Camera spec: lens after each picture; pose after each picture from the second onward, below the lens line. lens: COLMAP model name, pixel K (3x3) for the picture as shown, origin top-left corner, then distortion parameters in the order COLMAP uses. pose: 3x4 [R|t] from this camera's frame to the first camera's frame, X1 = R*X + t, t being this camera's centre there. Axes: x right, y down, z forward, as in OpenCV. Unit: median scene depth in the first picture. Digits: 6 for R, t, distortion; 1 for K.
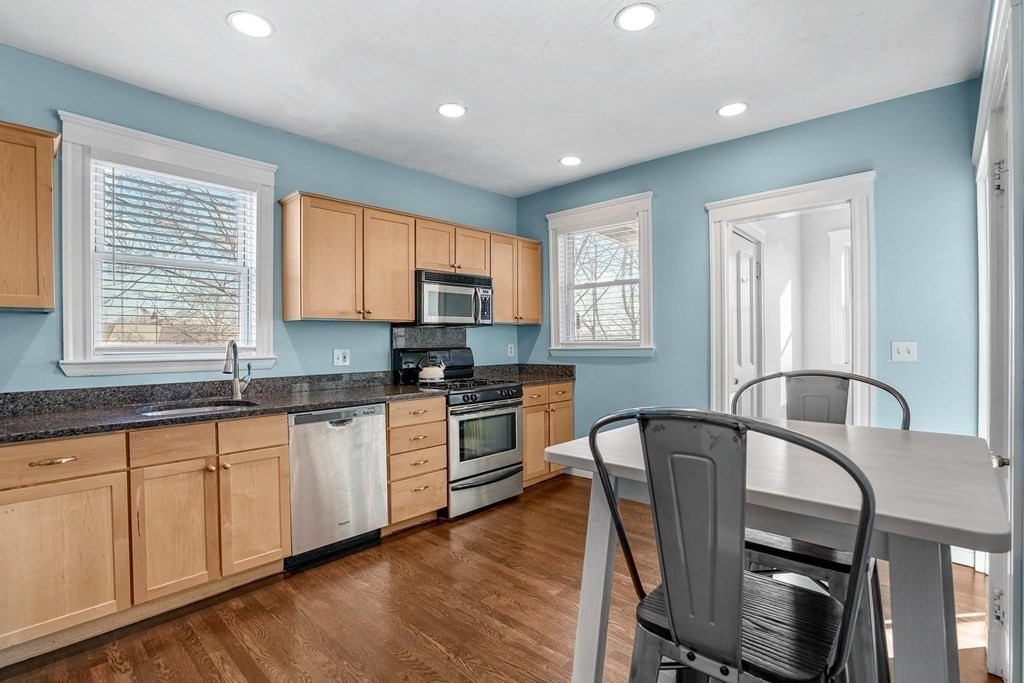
lens RADIAL K [[483.2, 0, 509.2], [0, 483.2, 343.0], [0, 0, 1]] dist [-0.006218, 0.000449]
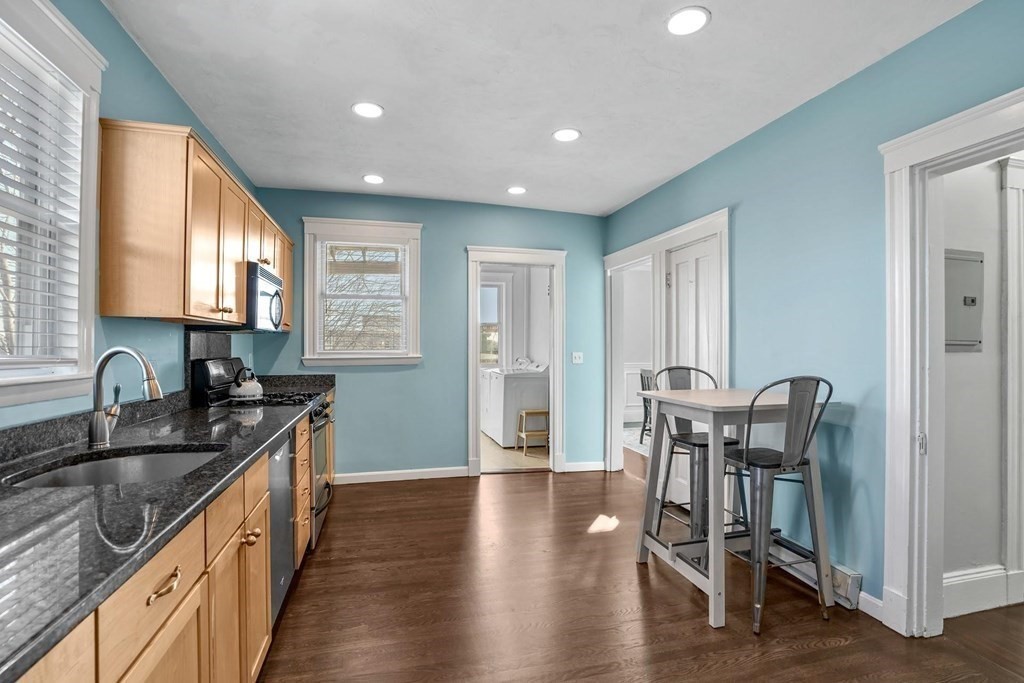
lens RADIAL K [[483.2, 0, 505.0], [0, 483.2, 345.3], [0, 0, 1]] dist [-0.006218, 0.000449]
pose [[0.554996, 0.012071, 0.831765, -0.586323], [-0.001075, 0.999904, -0.013793, -0.001215], [-0.831852, 0.006761, 0.554956, 0.181672]]
